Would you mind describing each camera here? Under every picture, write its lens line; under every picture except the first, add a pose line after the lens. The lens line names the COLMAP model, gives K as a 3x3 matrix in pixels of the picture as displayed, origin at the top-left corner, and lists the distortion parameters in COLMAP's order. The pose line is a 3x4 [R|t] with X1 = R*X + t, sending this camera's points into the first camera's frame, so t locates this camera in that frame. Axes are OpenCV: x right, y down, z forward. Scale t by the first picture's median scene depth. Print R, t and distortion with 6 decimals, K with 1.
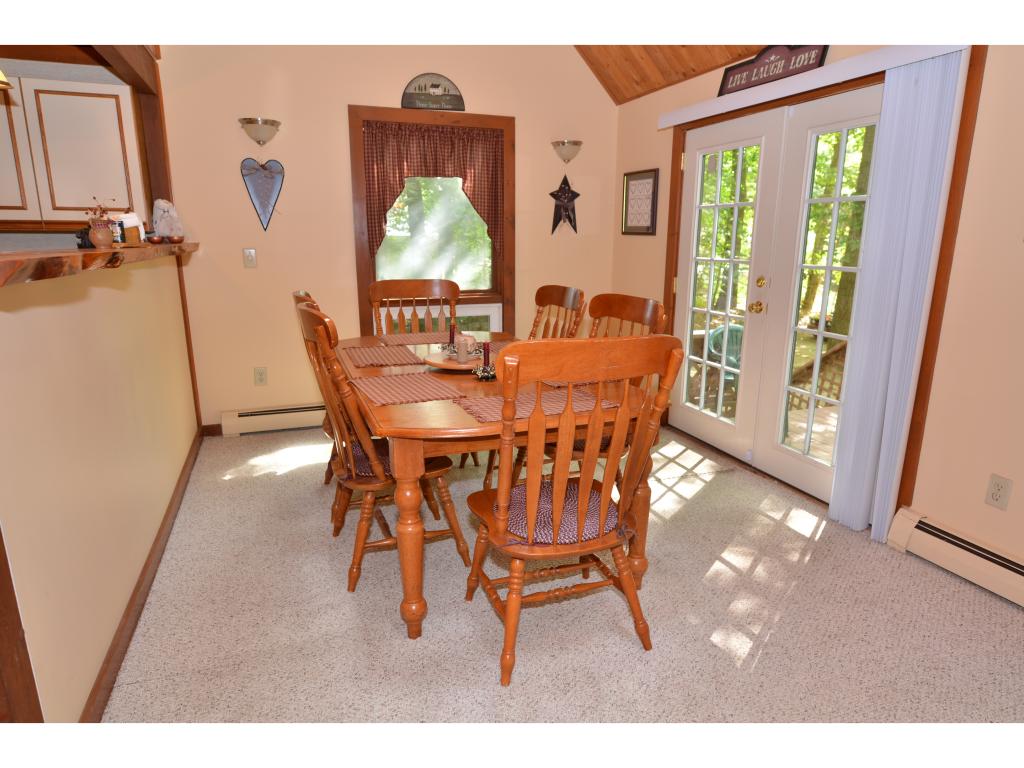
lens RADIAL K [[618.8, 0, 522.9], [0, 618.8, 383.8], [0, 0, 1]] dist [-0.006998, -0.000727]
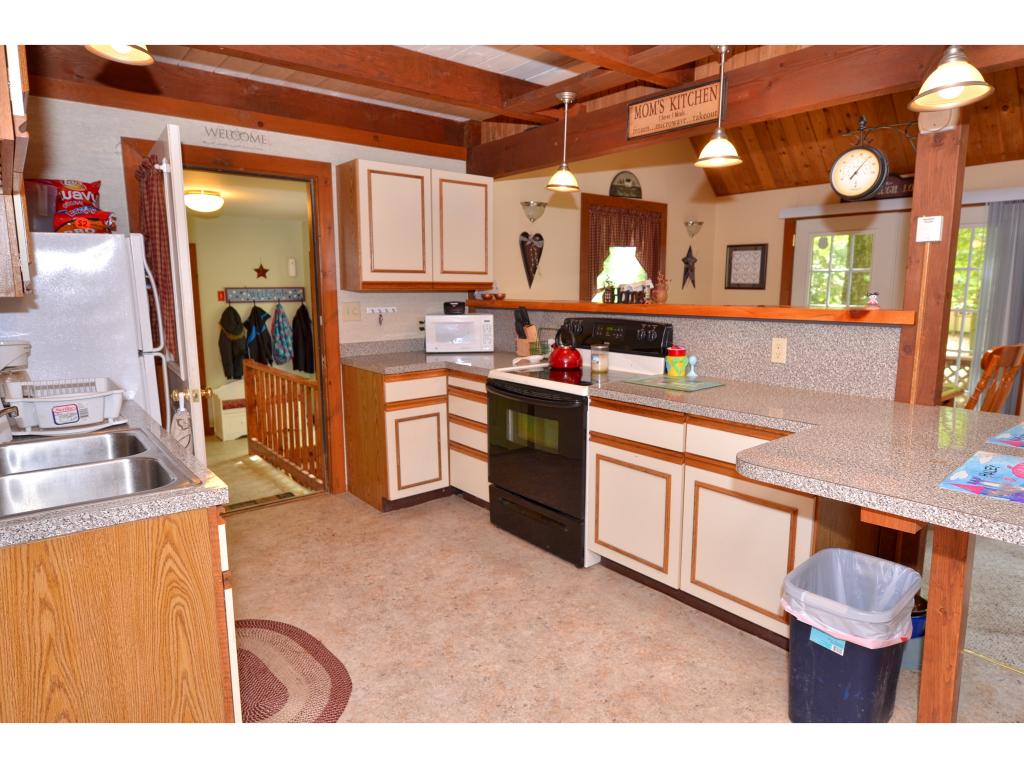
lens RADIAL K [[618.8, 0, 522.9], [0, 618.8, 383.8], [0, 0, 1]] dist [-0.006998, -0.000727]
pose [[0.948999, -0.053551, 0.310699, -0.798085], [0.077344, 0.994899, -0.064761, 0.022568], [-0.305646, 0.085489, 0.948299, -0.156508]]
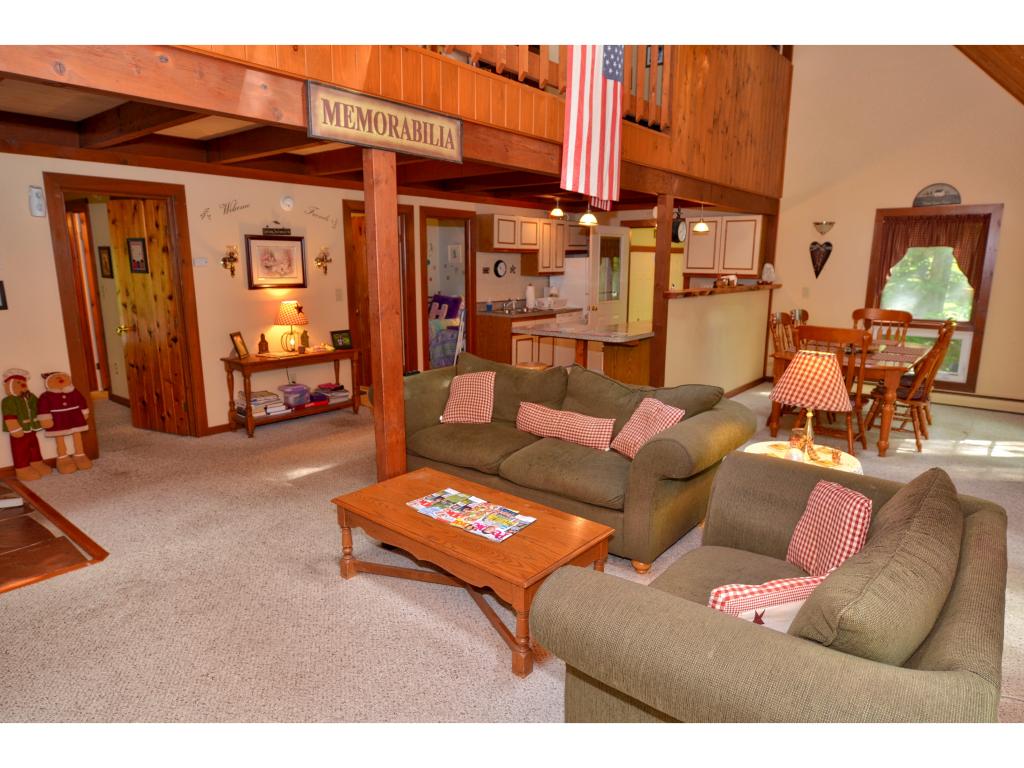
lens RADIAL K [[614.9, 0, 521.6], [0, 614.9, 390.3], [0, 0, 1]] dist [-0.014337, -0.000537]
pose [[0.501954, 0.176236, -0.846748, 0.739833], [-0.205293, 0.975318, 0.081298, 0.110483], [0.840177, 0.133023, 0.525745, -0.660033]]
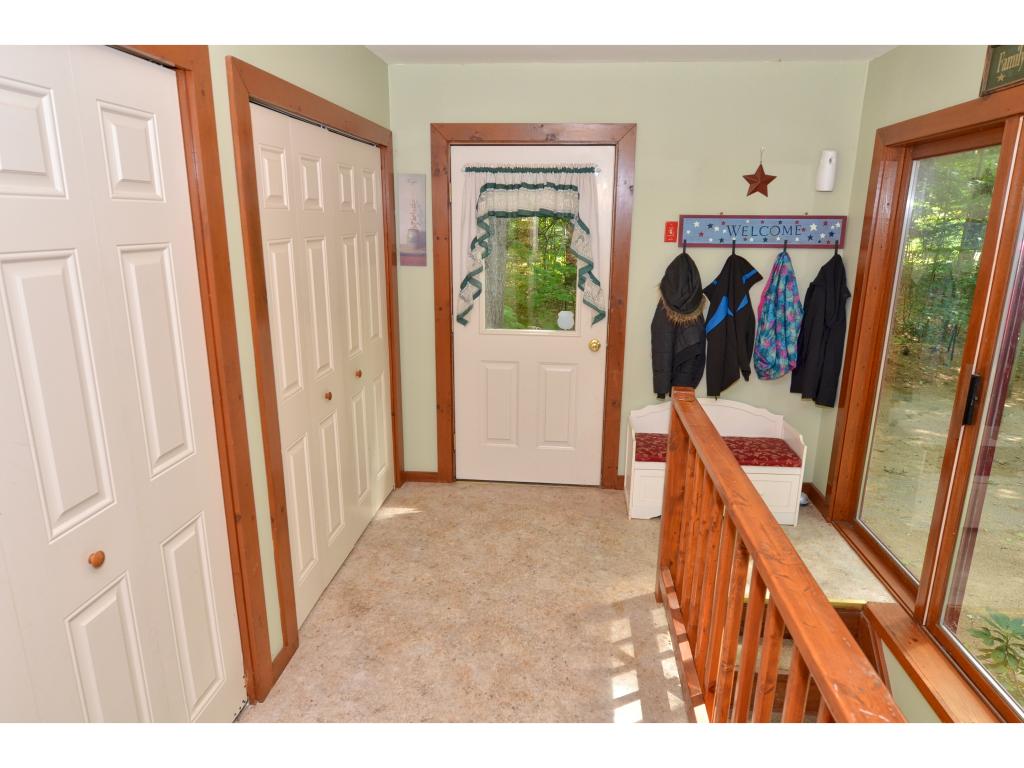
lens RADIAL K [[633.8, 0, 519.0], [0, 633.8, 383.9], [0, 0, 1]] dist [-0.001825, -0.001409]
pose [[0.899603, 0.115410, -0.421182, -0.840268], [-0.107573, 0.993292, 0.042413, -0.193603], [0.423252, 0.007153, 0.905984, 0.788405]]
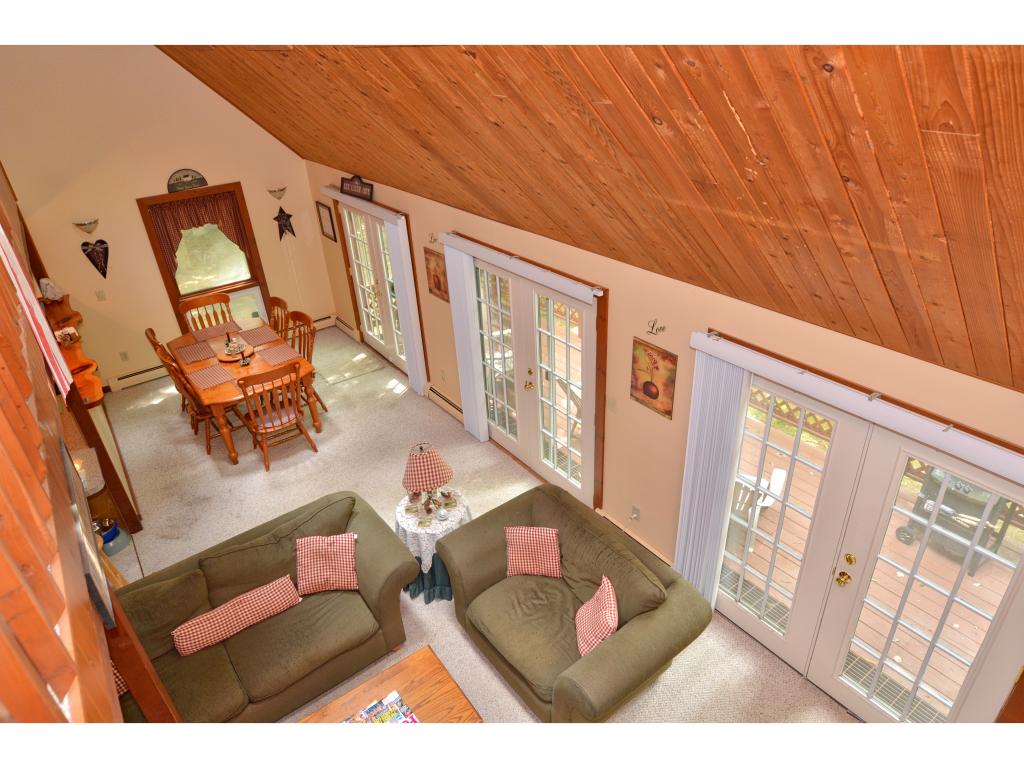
lens RADIAL K [[633.8, 0, 519.0], [0, 633.8, 383.9], [0, 0, 1]] dist [-0.001825, -0.001409]
pose [[0.961609, -0.178472, 0.208460, 0.279726], [0.115232, 0.952020, 0.283511, -0.325925], [-0.249057, -0.248606, 0.936037, -1.028932]]
